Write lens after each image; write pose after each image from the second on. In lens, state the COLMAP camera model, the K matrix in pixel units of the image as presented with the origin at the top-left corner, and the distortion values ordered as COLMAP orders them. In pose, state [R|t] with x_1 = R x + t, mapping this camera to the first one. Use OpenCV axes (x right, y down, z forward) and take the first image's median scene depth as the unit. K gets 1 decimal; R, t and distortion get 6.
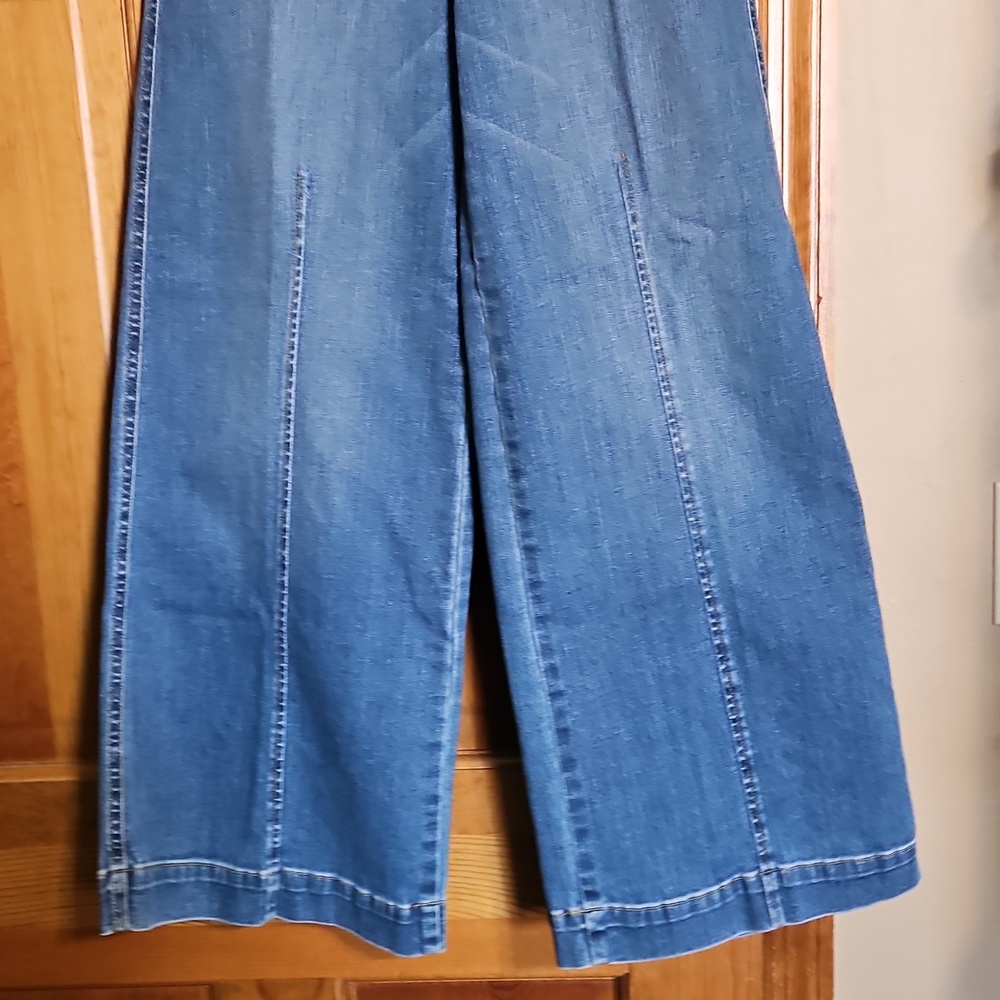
lens RADIAL K [[1430.1, 0, 515.7], [0, 1430.1, 492.5], [0, 0, 1]] dist [0.107894, -0.140399]
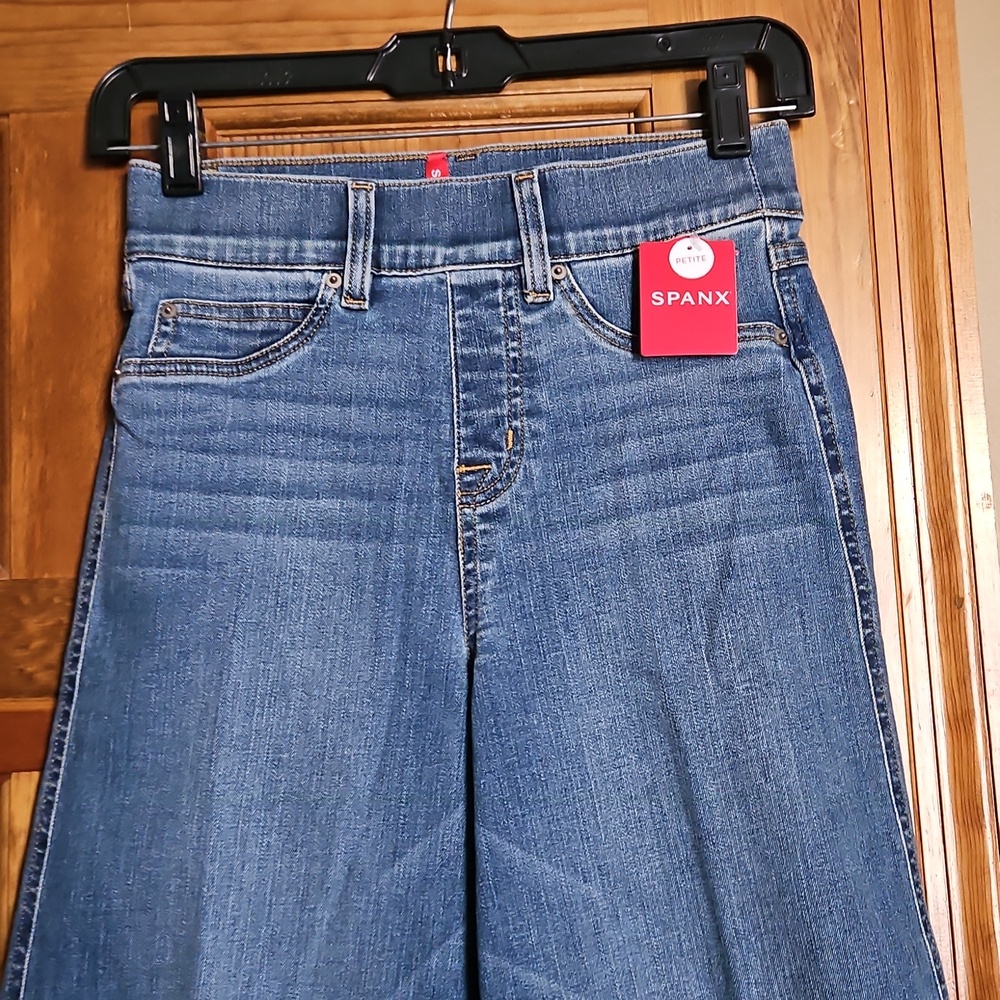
lens RADIAL K [[1395.1, 0, 528.1], [0, 1395.1, 499.9], [0, 0, 1]] dist [0.051908, -0.006287]
pose [[0.999962, -0.005166, 0.007044, -0.020872], [0.007183, 0.945185, -0.326457, -0.283526], [-0.004972, 0.326495, 0.945186, 0.306339]]
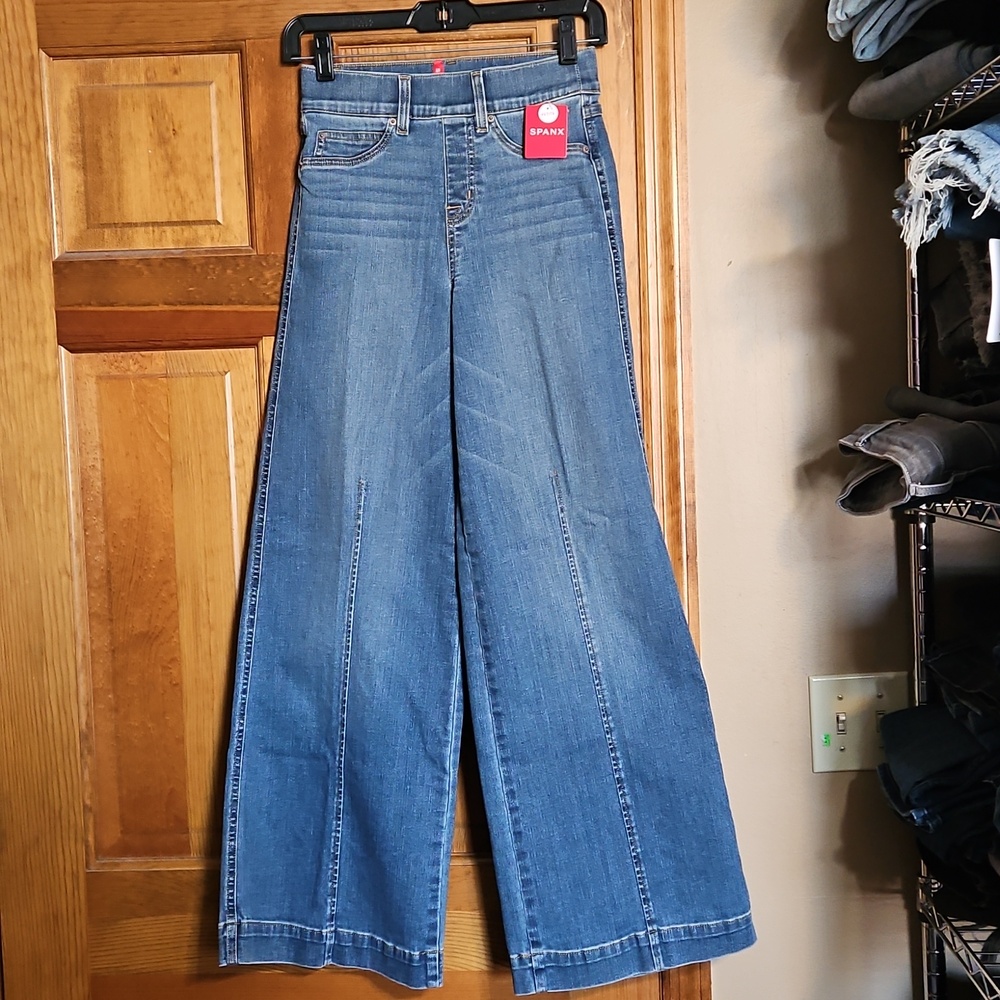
lens RADIAL K [[1417.1, 0, 533.8], [0, 1417.1, 500.4], [0, 0, 1]] dist [0.102999, -0.124025]
pose [[0.999276, 0.005547, -0.037644, 0.106147], [-0.010541, 0.990951, -0.133810, 0.014670], [0.036561, 0.134110, 0.990292, -0.578326]]
